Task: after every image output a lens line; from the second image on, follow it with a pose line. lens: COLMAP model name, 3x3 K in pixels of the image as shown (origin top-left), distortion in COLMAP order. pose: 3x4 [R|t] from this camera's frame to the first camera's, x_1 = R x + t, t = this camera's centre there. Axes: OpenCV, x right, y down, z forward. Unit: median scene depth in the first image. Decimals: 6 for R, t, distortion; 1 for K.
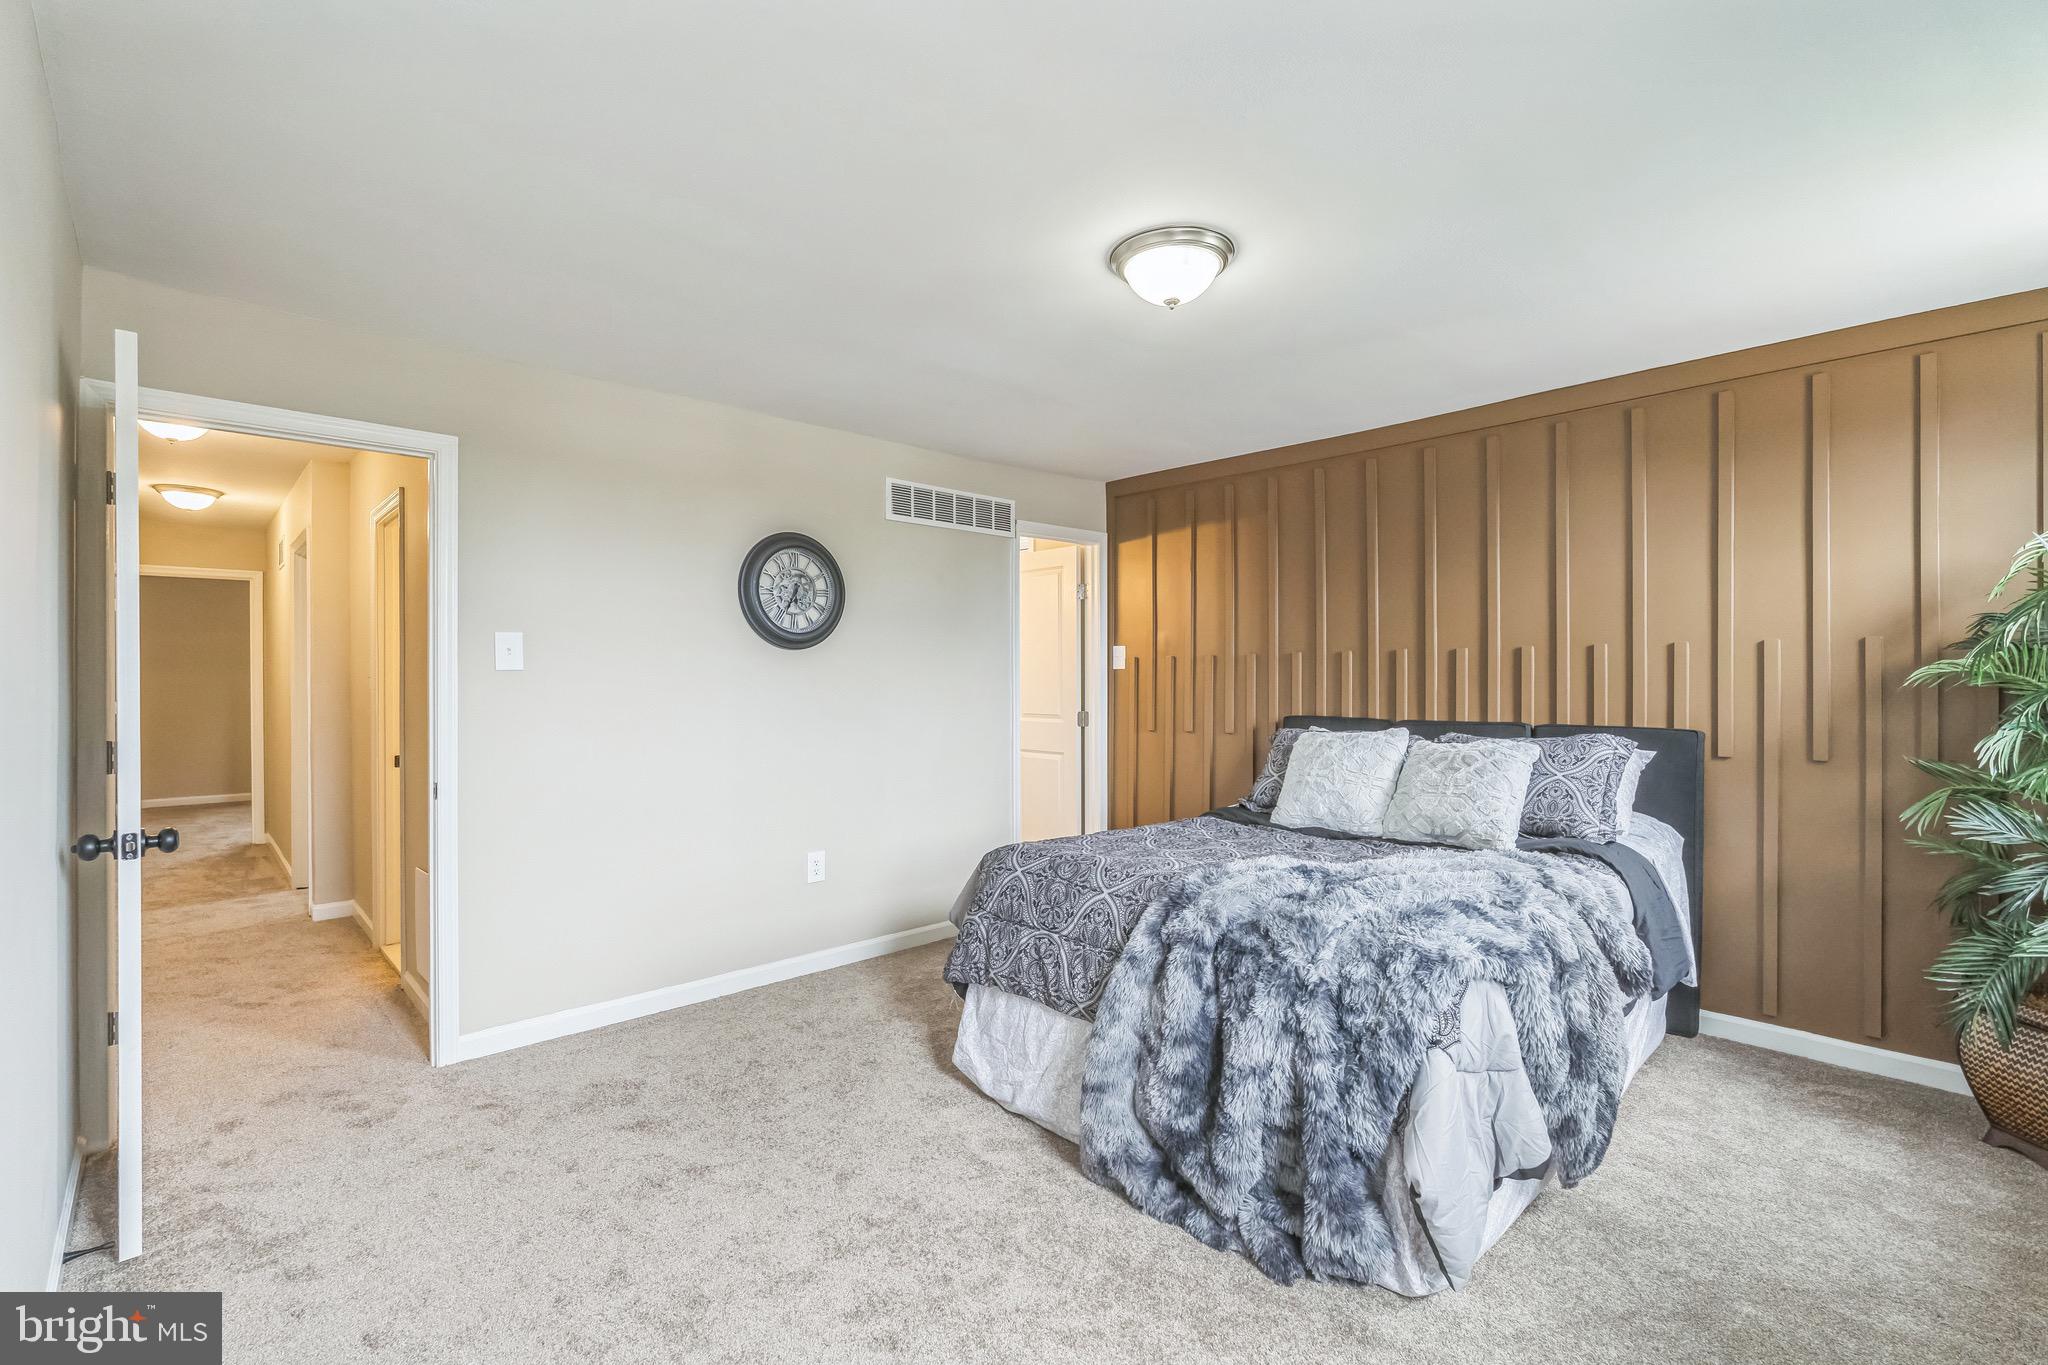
lens RADIAL K [[933.4, 0, 1040.9], [0, 933.4, 674.0], [0, 0, 1]] dist [-0.038187, 0.006473]
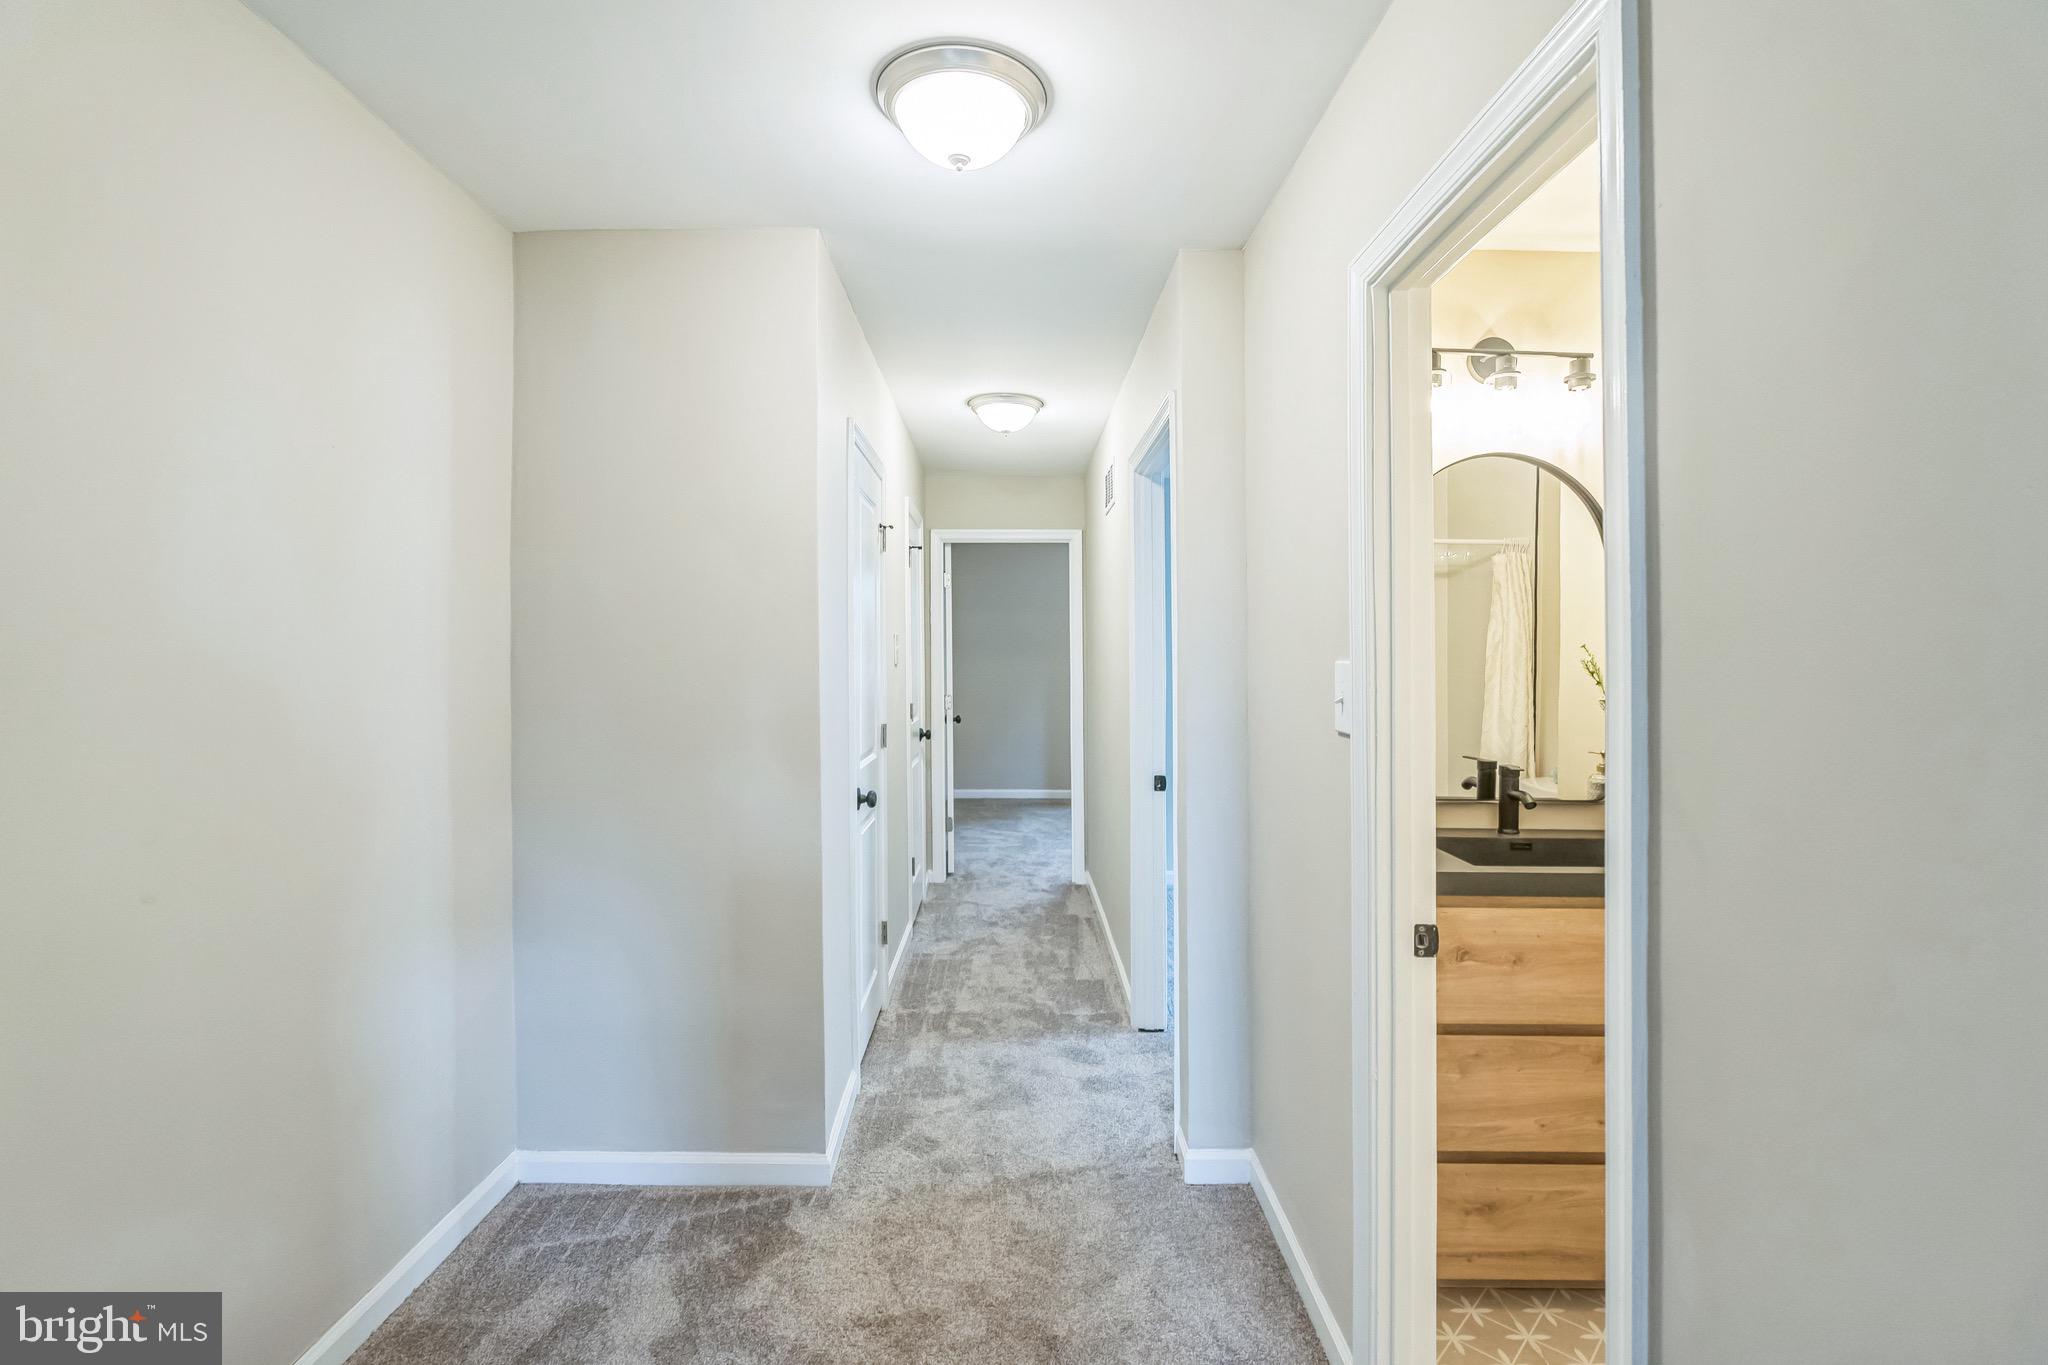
lens RADIAL K [[933.4, 0, 1023.9], [0, 933.4, 666.3], [0, 0, 1]] dist [-0.038187, 0.006473]
pose [[0.731348, 0.012513, -0.681889, -0.426125], [0.002481, 0.999776, 0.021008, -0.015110], [0.682000, -0.017056, 0.731154, 0.468103]]
